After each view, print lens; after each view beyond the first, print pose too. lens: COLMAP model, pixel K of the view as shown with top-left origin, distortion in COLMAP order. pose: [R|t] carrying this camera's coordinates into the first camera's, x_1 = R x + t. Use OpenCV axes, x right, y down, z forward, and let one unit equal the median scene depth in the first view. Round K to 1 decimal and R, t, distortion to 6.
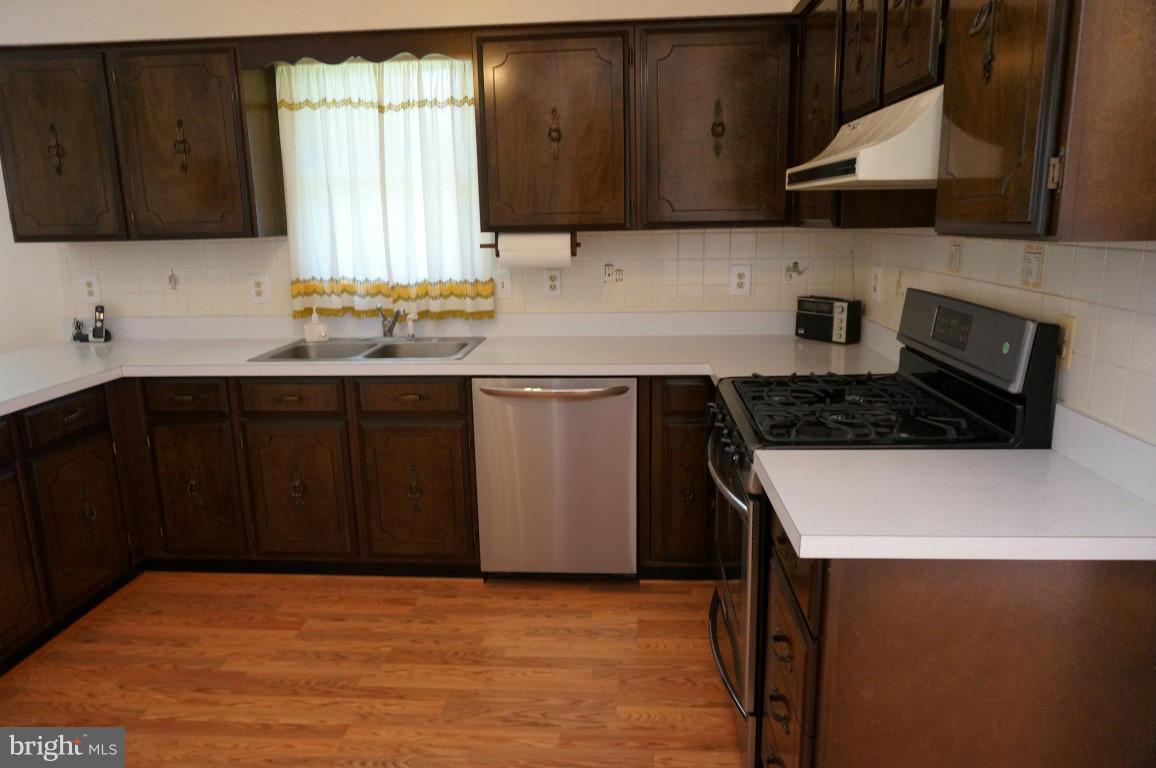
lens RADIAL K [[744.1, 0, 578.0], [0, 744.1, 384.0], [0, 0, 1]] dist [-0.005765, -0.002200]
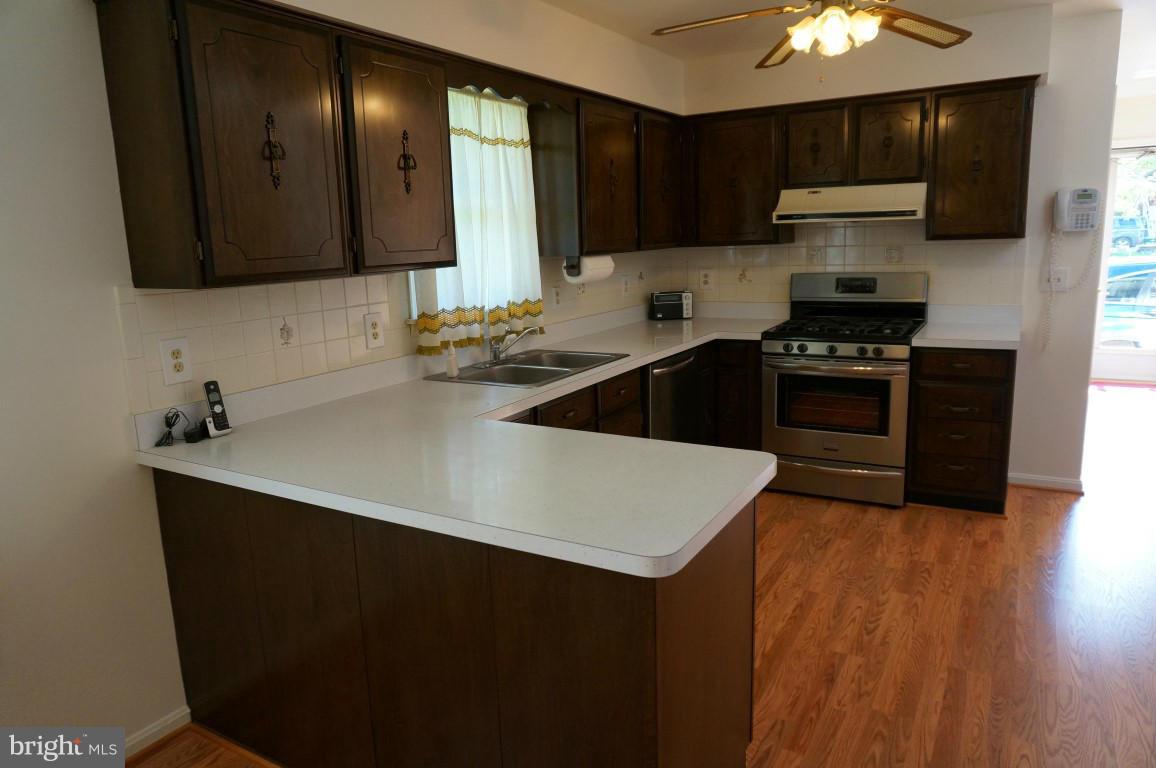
lens RADIAL K [[760.5, 0, 585.1], [0, 760.5, 370.4], [0, 0, 1]] dist [-0.005174, 0.041965]
pose [[0.442989, -0.154006, 0.883201, -1.198634], [0.224641, 0.972776, 0.056952, -0.086942], [-0.867927, 0.173174, 0.465525, 0.432995]]
